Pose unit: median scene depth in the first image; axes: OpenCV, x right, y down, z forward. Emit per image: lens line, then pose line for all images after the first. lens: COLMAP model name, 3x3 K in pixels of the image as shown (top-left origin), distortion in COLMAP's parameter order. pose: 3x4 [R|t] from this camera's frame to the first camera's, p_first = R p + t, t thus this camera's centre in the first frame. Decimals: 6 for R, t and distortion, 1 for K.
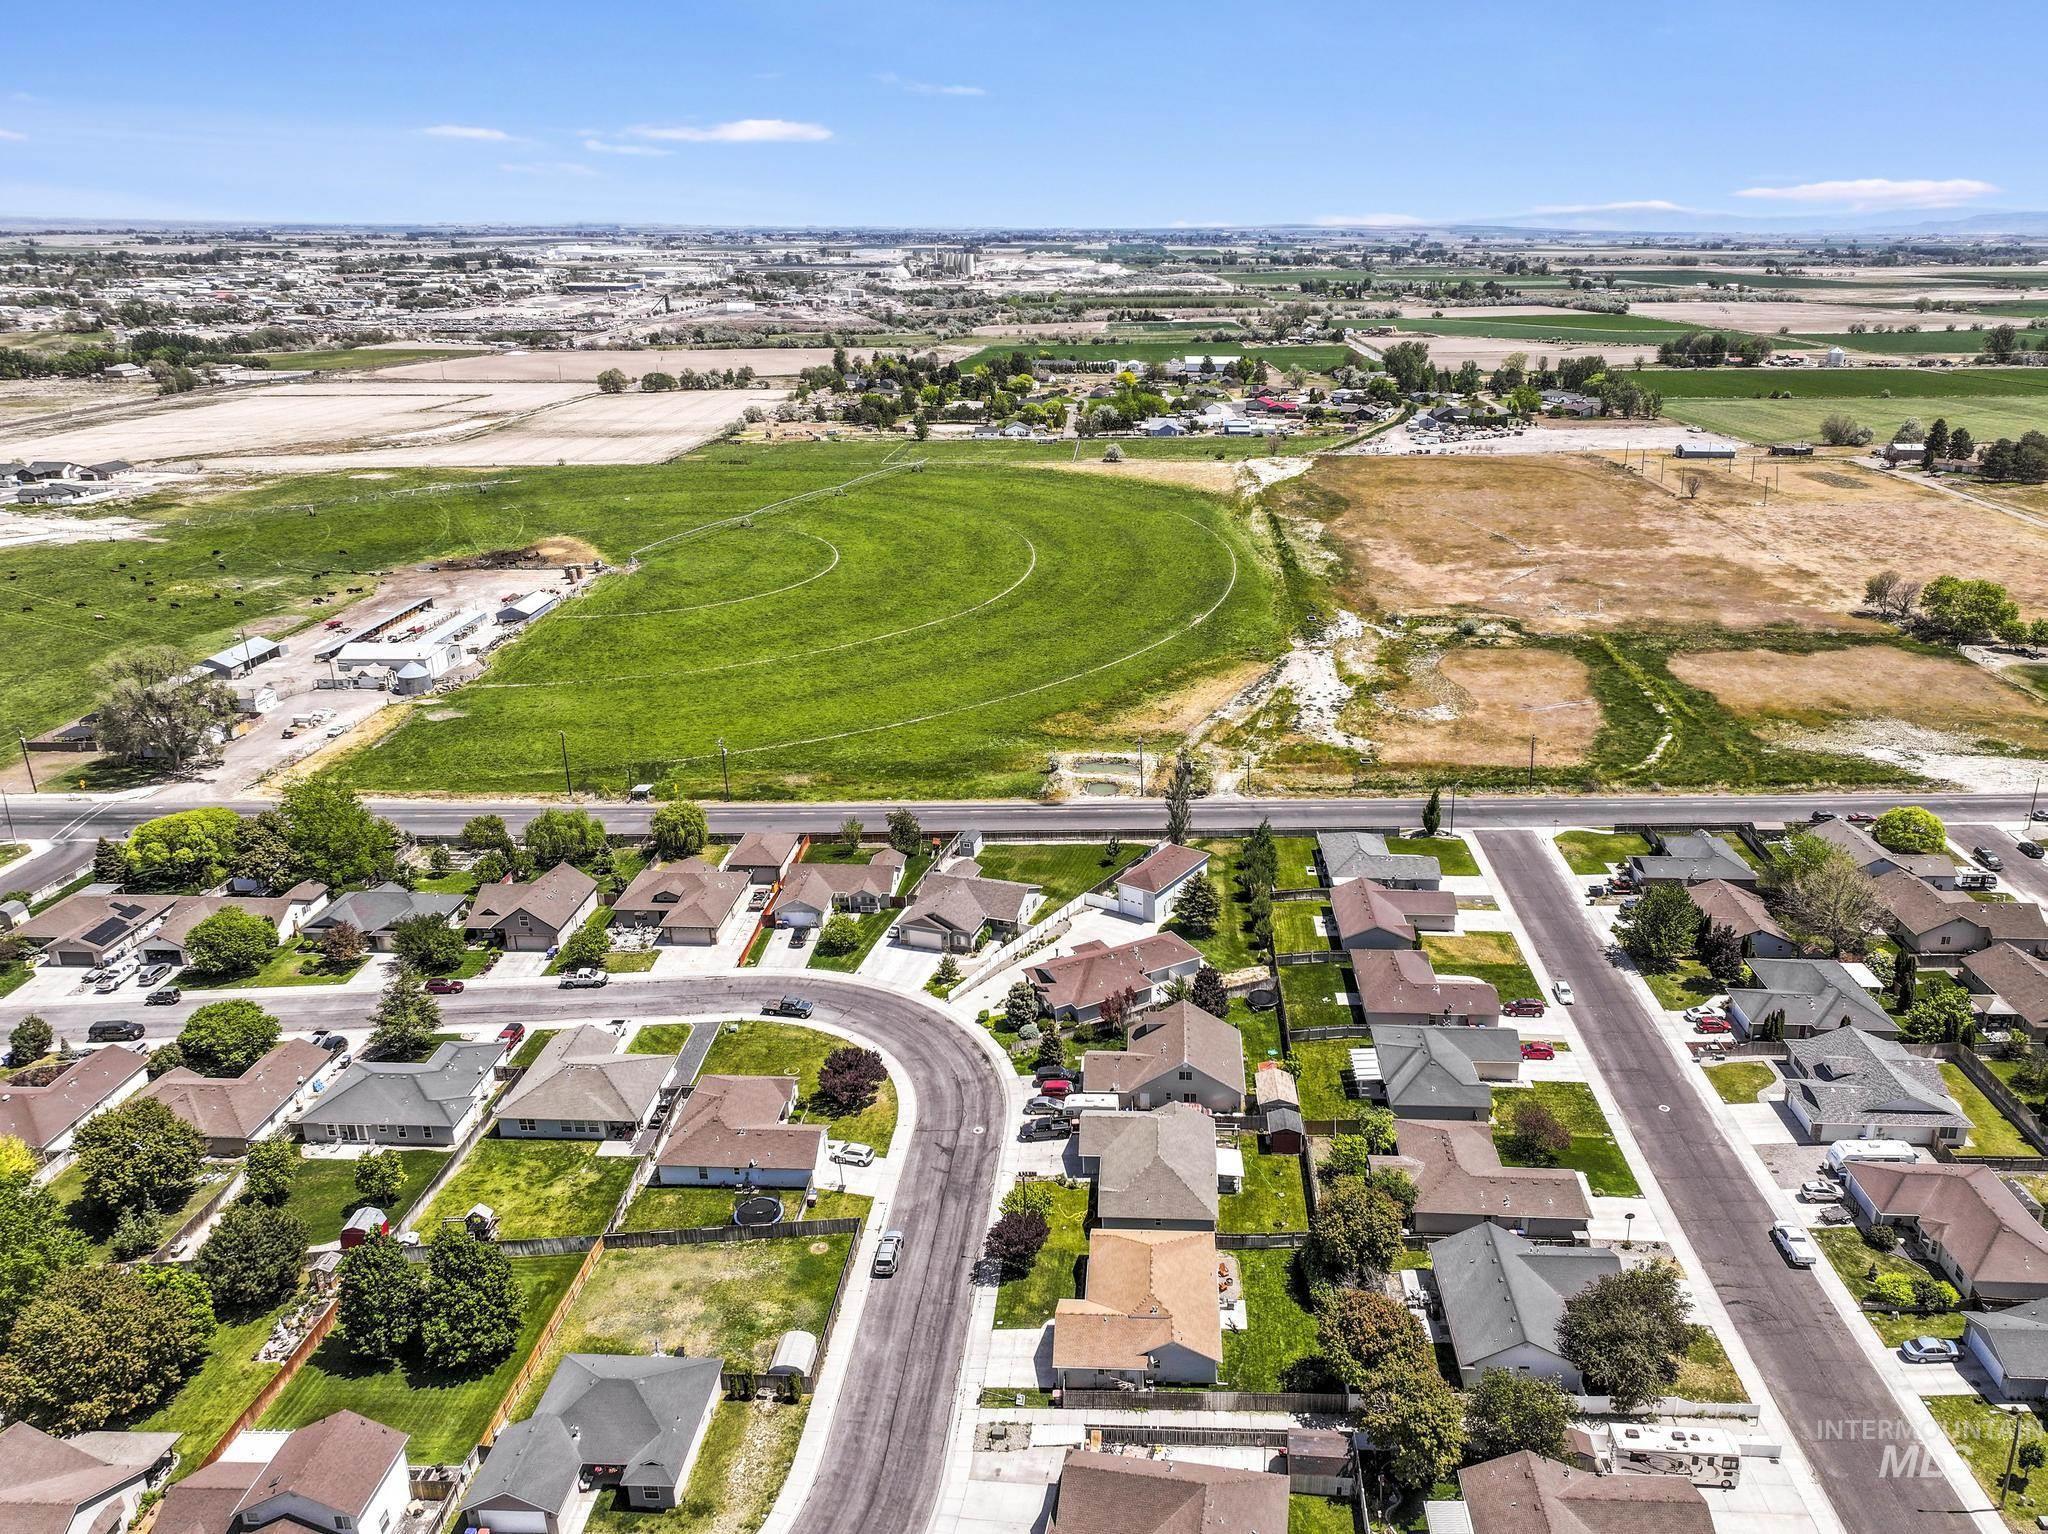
lens RADIAL K [[1451.0, 0, 1118.8], [0, 1451.0, 768.9], [0, 0, 1]] dist [-0.002328, -0.001167]
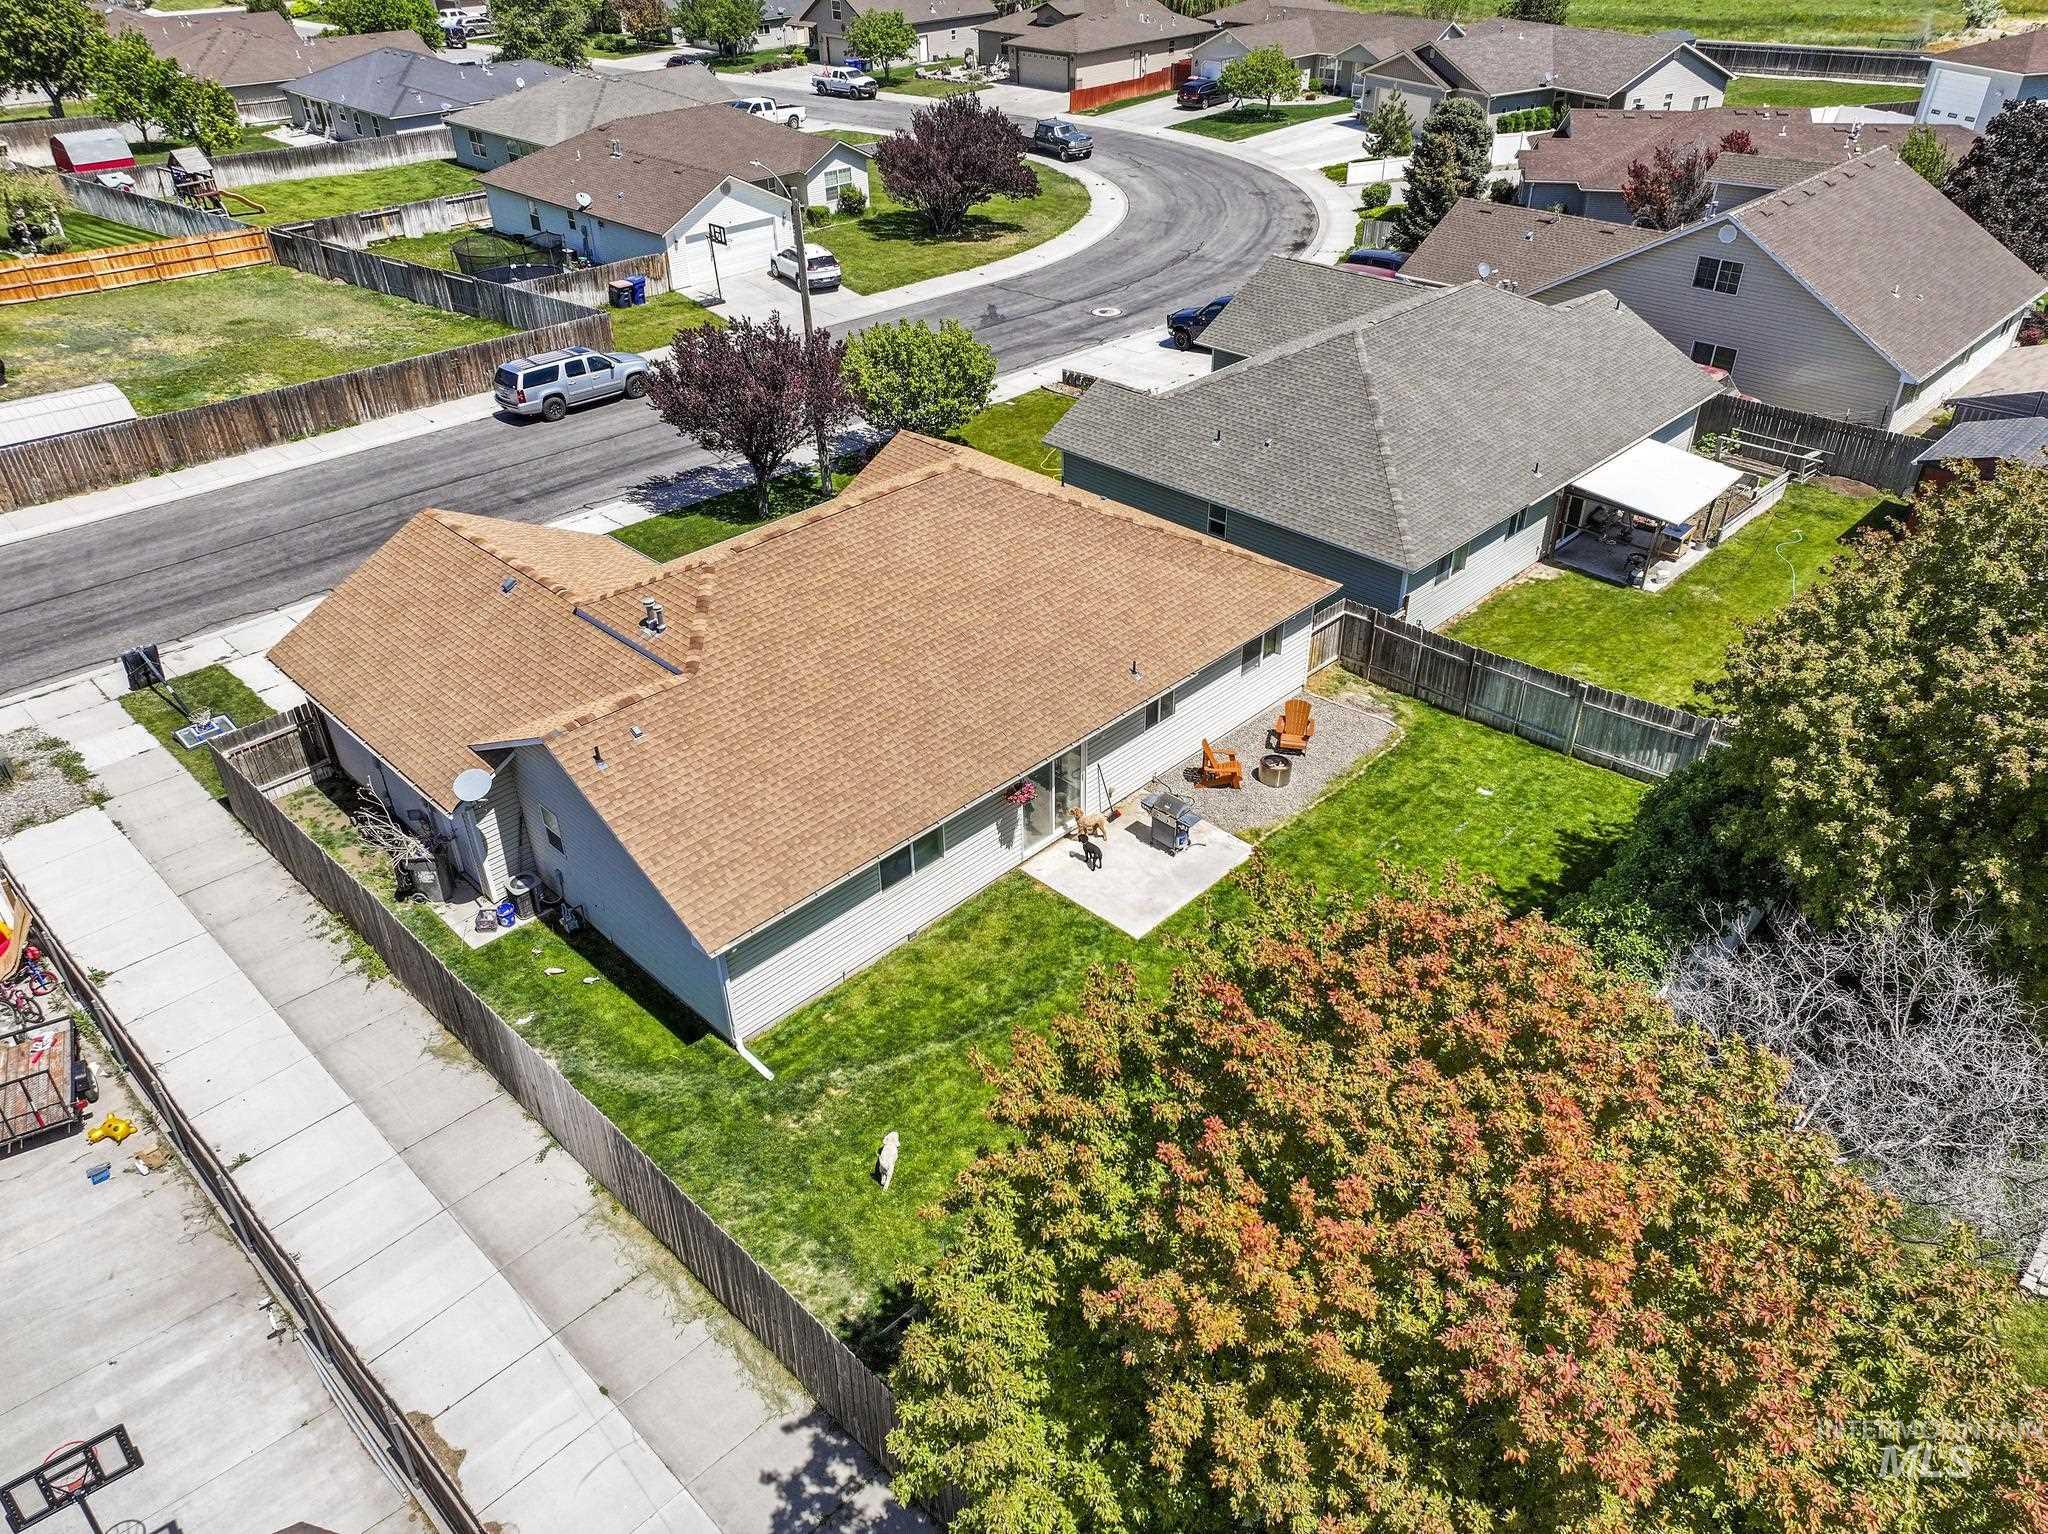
lens RADIAL K [[1426.7, 0, 1024.0], [0, 1426.7, 767.0], [0, 0, 1]] dist [-0.001229, 0.000748]
pose [[0.733544, 0.368134, -0.571306, 0.122352], [-0.229899, 0.925449, 0.301149, 0.209021], [0.639578, -0.089563, 0.763491, 0.570263]]
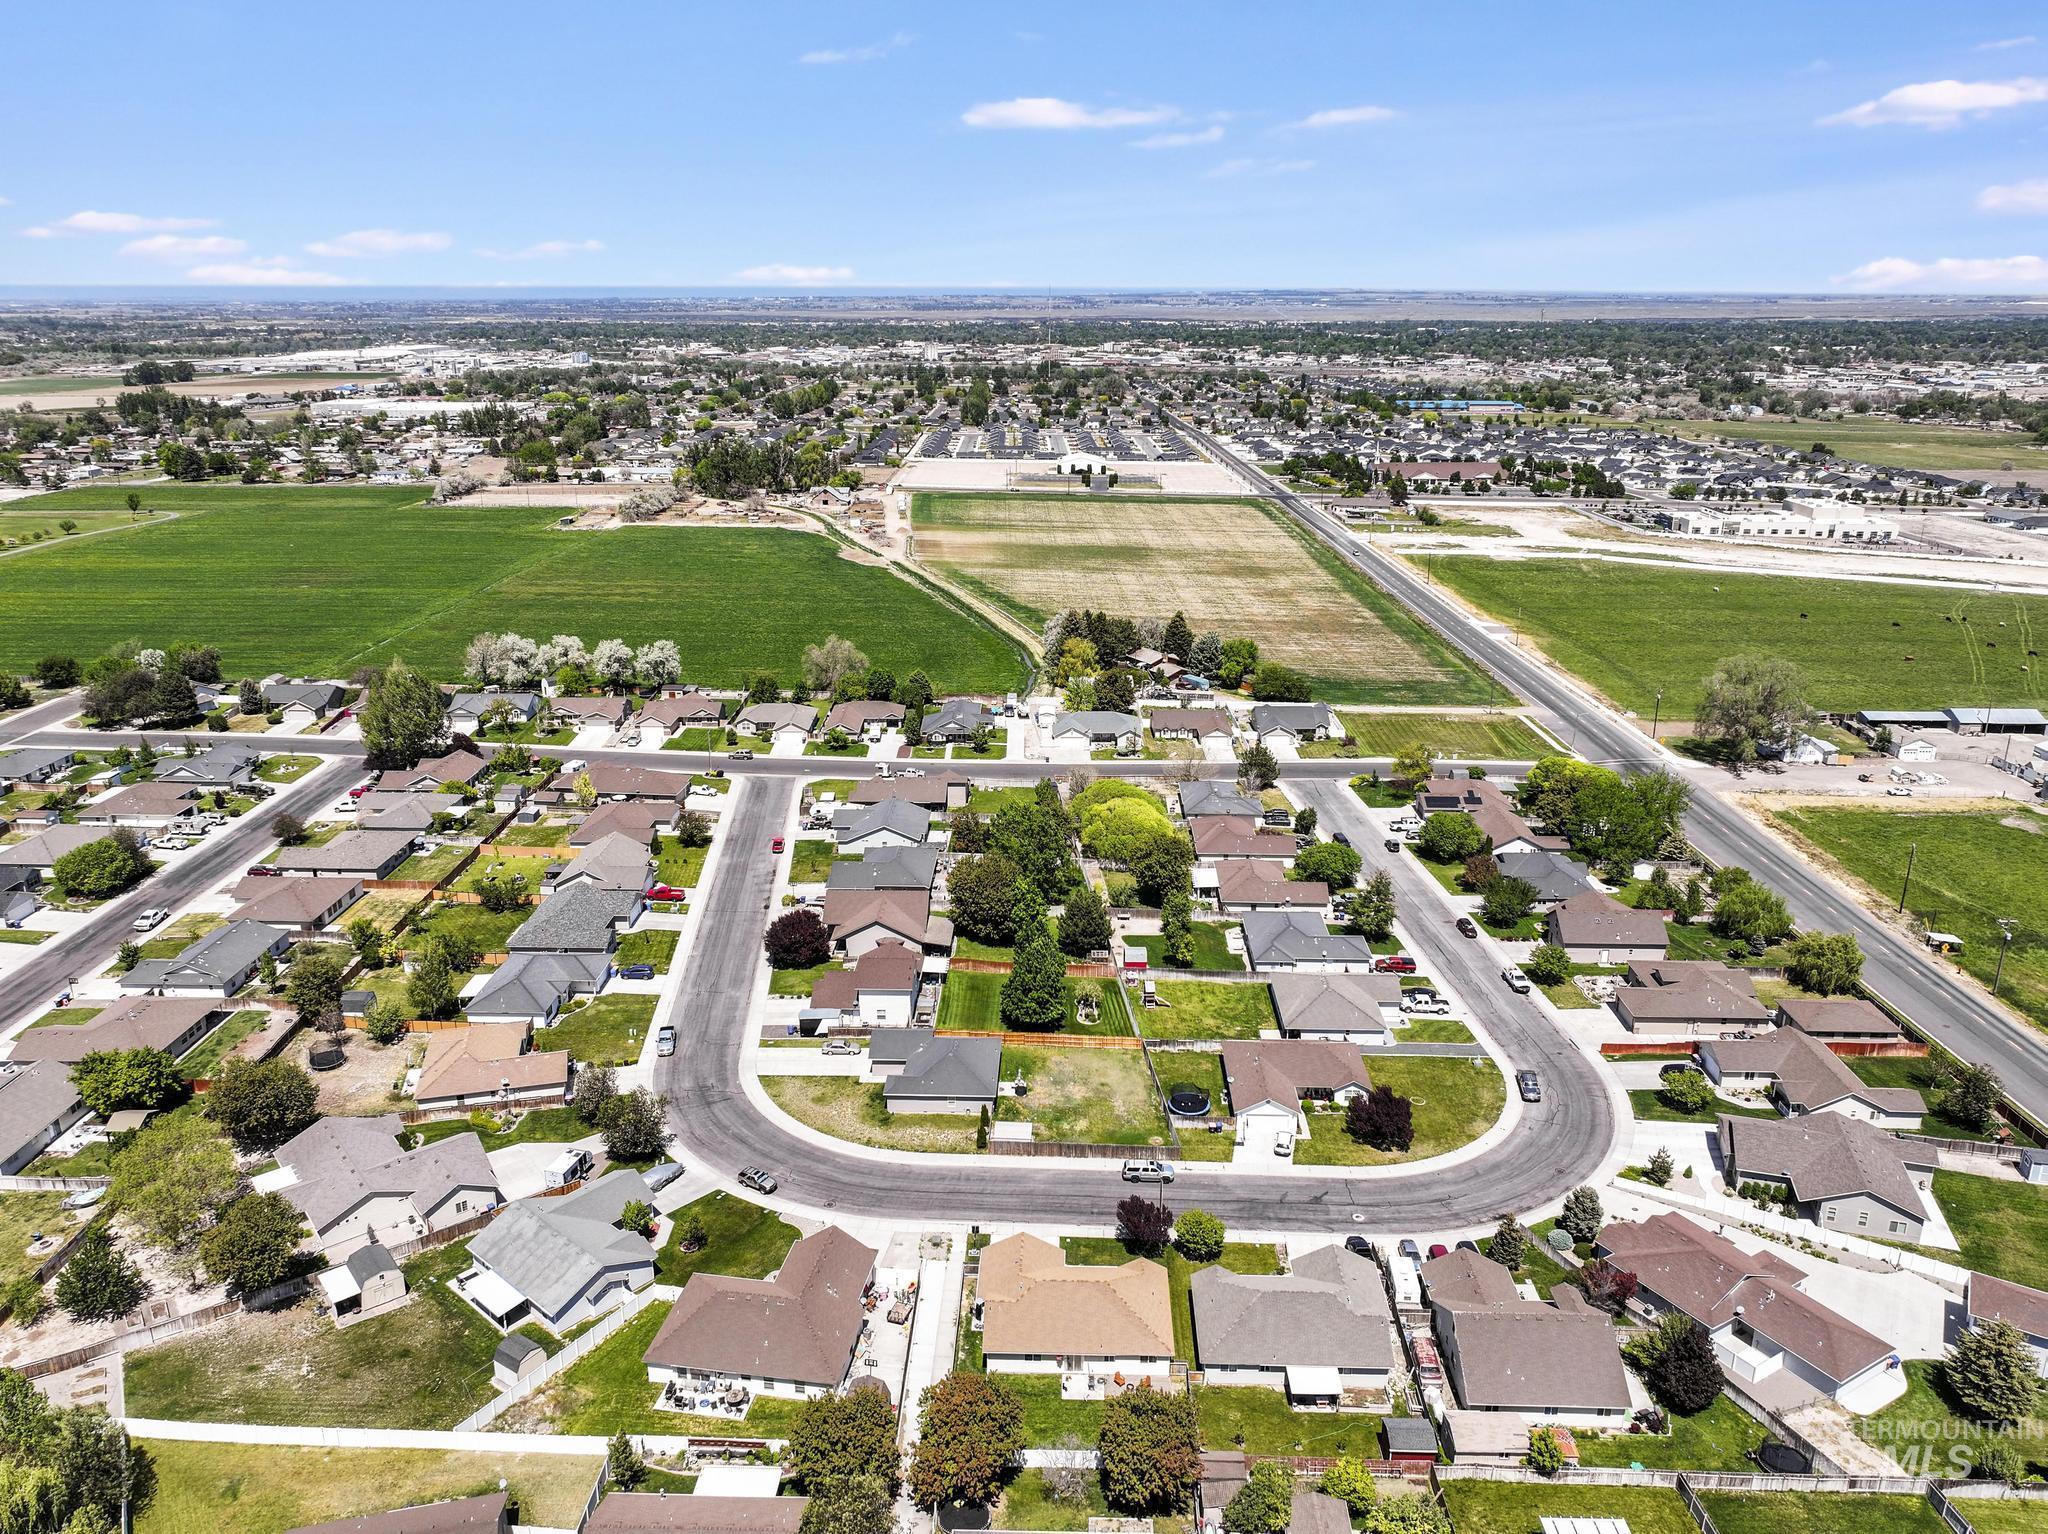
lens RADIAL K [[1426.7, 0, 1024.0], [0, 1426.7, 767.0], [0, 0, 1]] dist [-0.001229, 0.000748]
pose [[-0.008178, 0.308026, -0.951343, 0.583658], [-0.350525, 0.890126, 0.291218, -0.172779], [0.936518, 0.335851, 0.100691, 0.501388]]
